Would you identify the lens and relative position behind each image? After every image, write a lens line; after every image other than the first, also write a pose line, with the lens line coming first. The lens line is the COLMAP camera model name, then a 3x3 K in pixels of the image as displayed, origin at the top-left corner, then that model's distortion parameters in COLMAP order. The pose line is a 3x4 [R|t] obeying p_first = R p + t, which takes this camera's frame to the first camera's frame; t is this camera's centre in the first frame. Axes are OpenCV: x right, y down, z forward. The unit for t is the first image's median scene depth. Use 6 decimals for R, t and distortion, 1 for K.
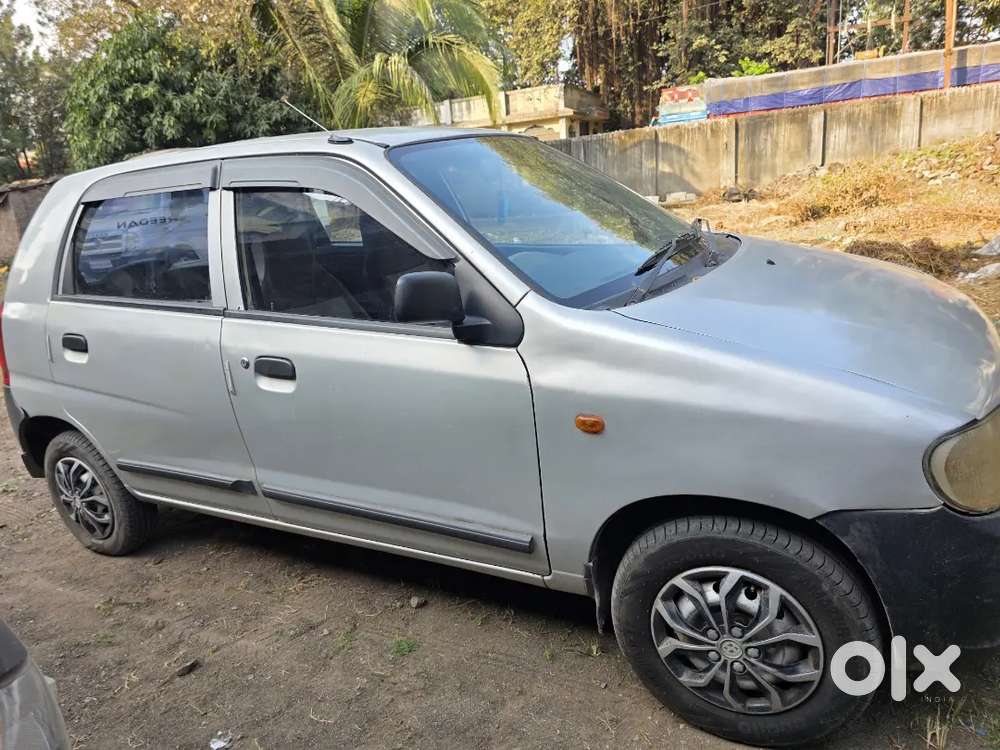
lens RADIAL K [[672.8, 0, 503.4], [0, 672.8, 370.6], [0, 0, 1]] dist [0.060371, -0.057227]
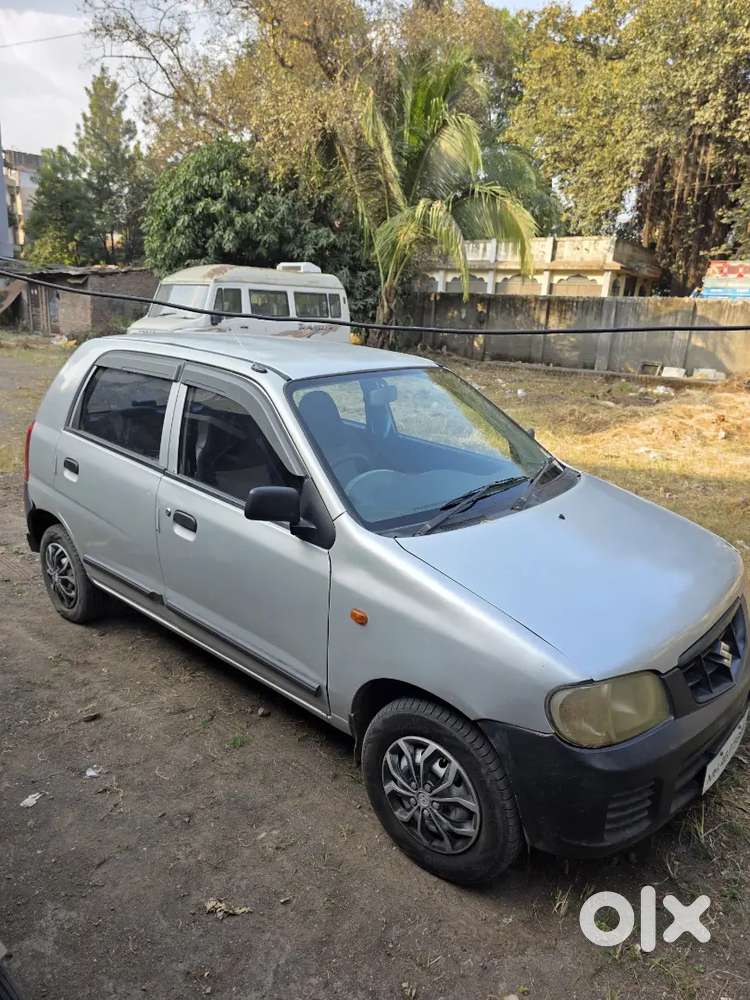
lens RADIAL K [[672.8, 0, 390.9], [0, 672.8, 501.0], [0, 0, 1]] dist [0.060371, -0.057227]
pose [[0.966086, 0.193775, -0.170670, 0.209860], [-0.192969, 0.980970, 0.021459, -0.109505], [0.171581, 0.012203, 0.985095, -0.205060]]
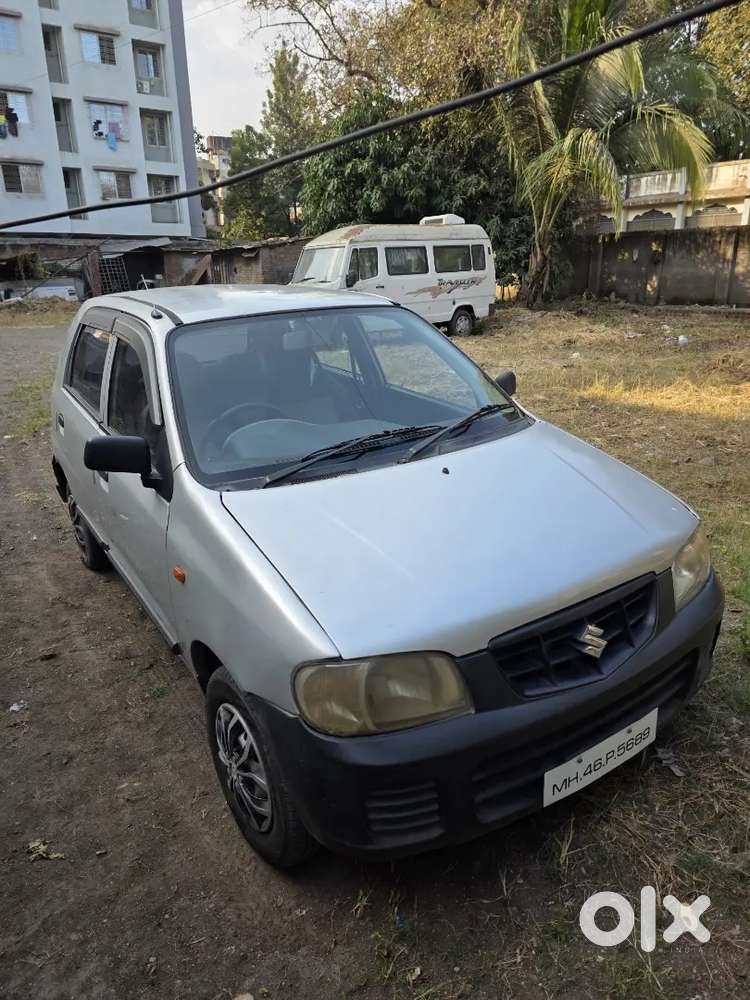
lens RADIAL K [[672.8, 0, 387.5], [0, 672.8, 503.6], [0, 0, 1]] dist [0.060371, -0.057227]
pose [[0.883120, 0.222160, -0.413213, 0.545655], [-0.183307, 0.974156, 0.131980, -0.165725], [0.431854, -0.040809, 0.901020, -0.007051]]
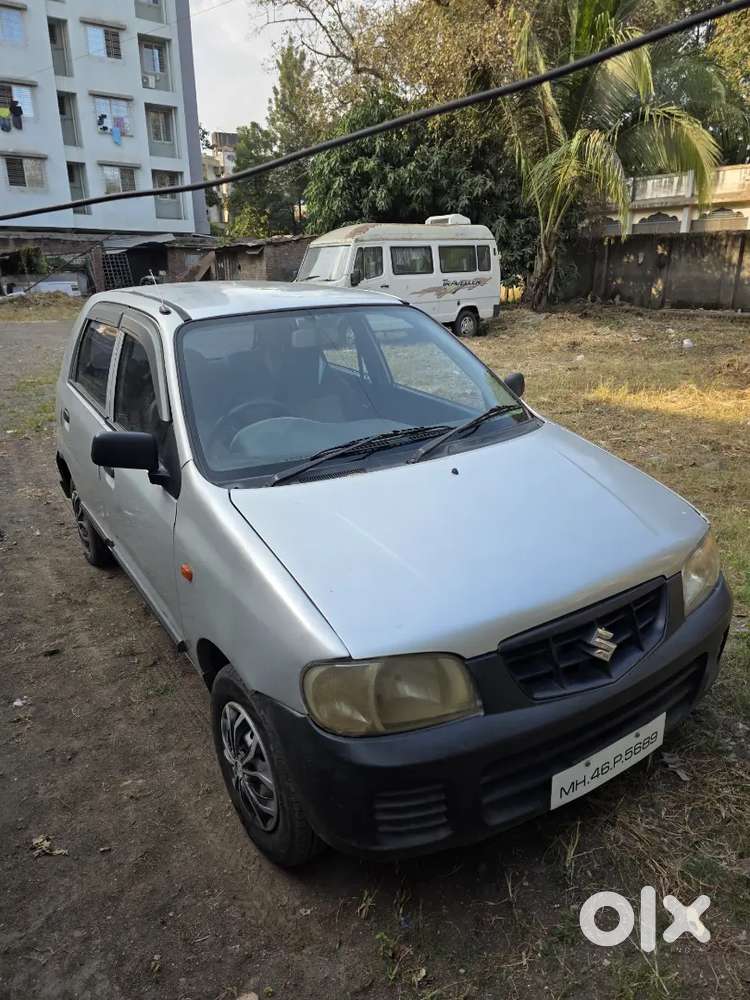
lens RADIAL K [[672.8, 0, 389.0], [0, 672.8, 508.6], [0, 0, 1]] dist [0.060371, -0.057227]
pose [[0.880607, 0.237133, -0.410244, 0.535924], [-0.196834, 0.970602, 0.138522, -0.163049], [0.431031, -0.041233, 0.901394, -0.007429]]
